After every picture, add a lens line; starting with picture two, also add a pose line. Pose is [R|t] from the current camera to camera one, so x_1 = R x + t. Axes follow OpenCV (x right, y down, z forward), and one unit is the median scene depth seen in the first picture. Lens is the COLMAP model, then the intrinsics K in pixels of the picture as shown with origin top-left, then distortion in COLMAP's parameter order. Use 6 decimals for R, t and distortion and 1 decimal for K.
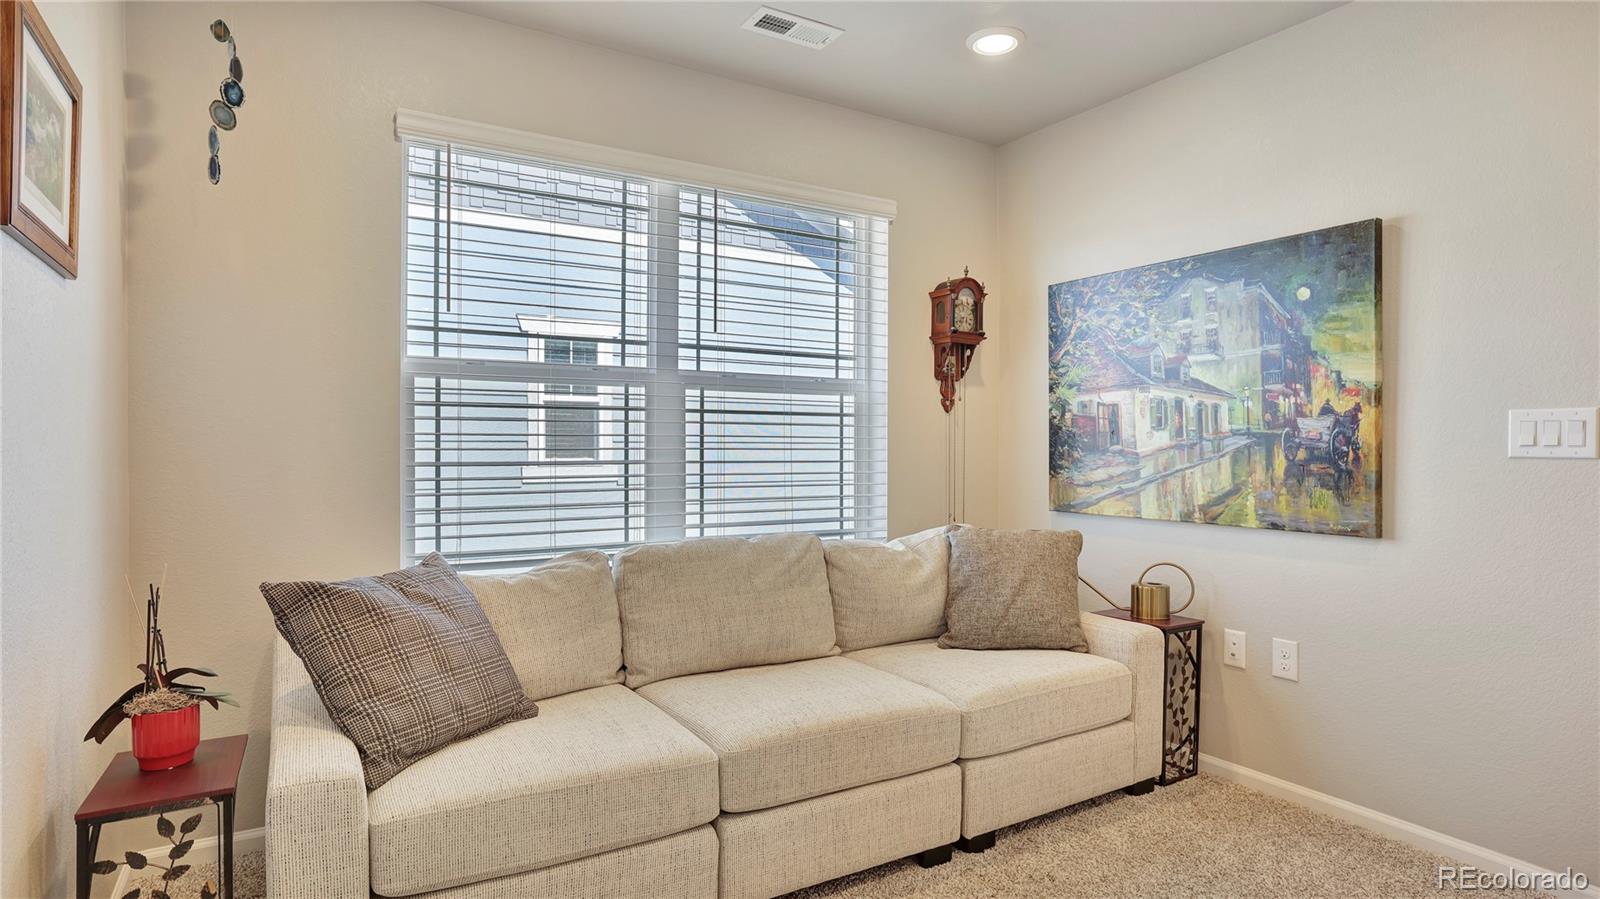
lens RADIAL K [[839.7, 0, 769.3], [0, 839.7, 471.1], [0, 0, 1]] dist [-0.104285, 0.126399]
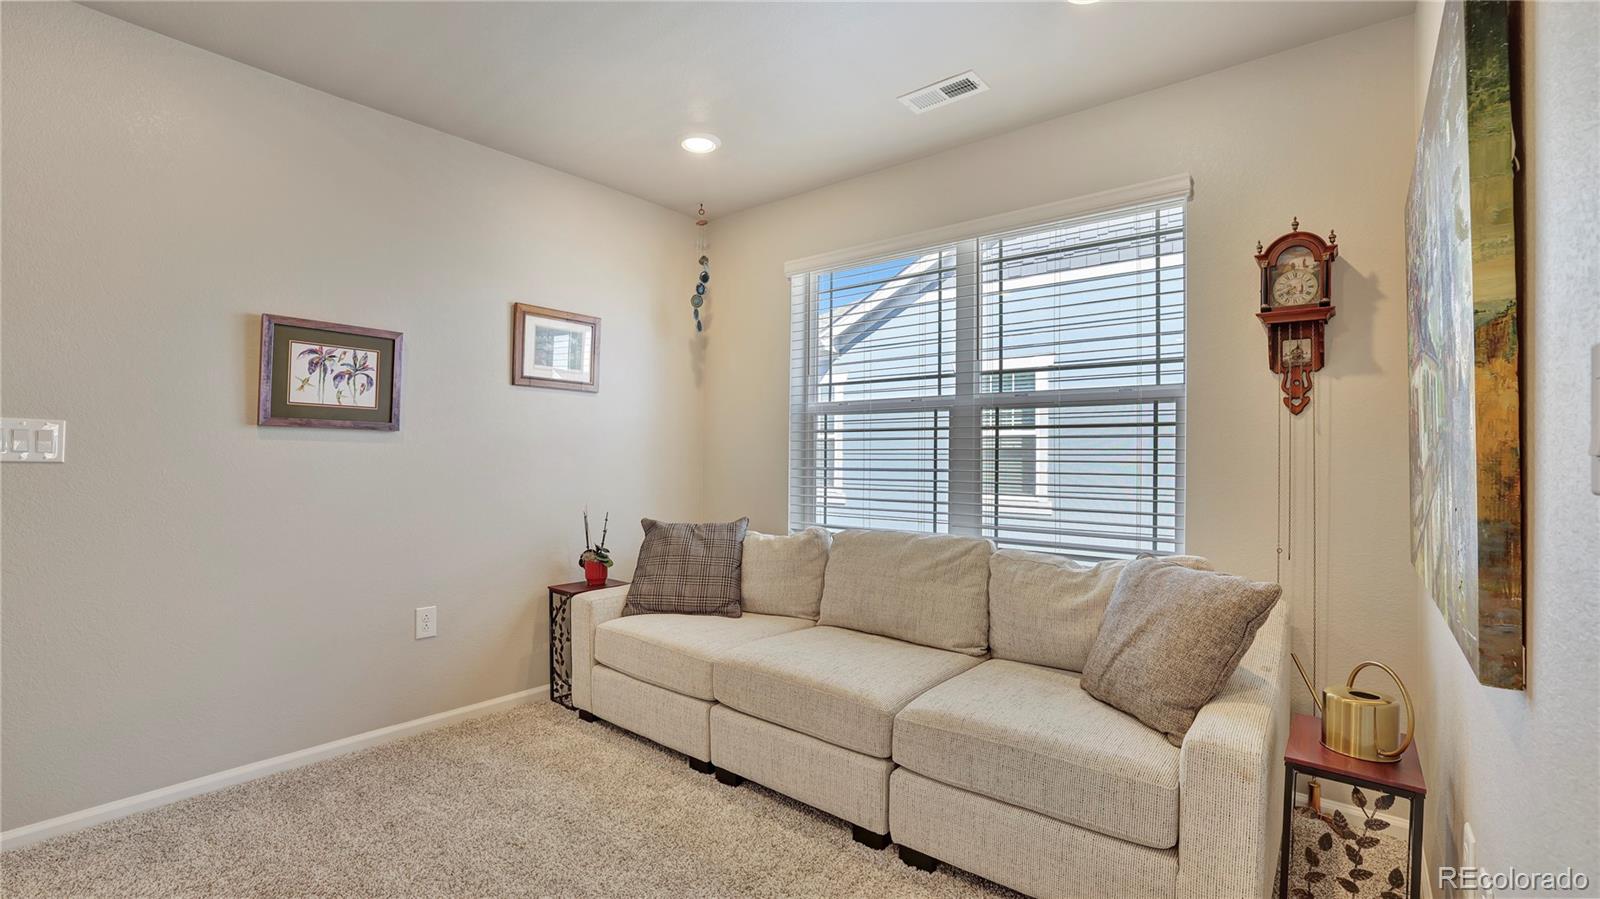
lens RADIAL K [[689.9, 0, 798.0], [0, 689.9, 452.2], [0, 0, 1]] dist [-0.044691, 0.016468]
pose [[0.351931, -0.006833, -0.936001, 0.737756], [-0.035224, 0.999168, -0.020539, -0.009317], [0.935363, 0.040198, 0.351398, 0.432340]]
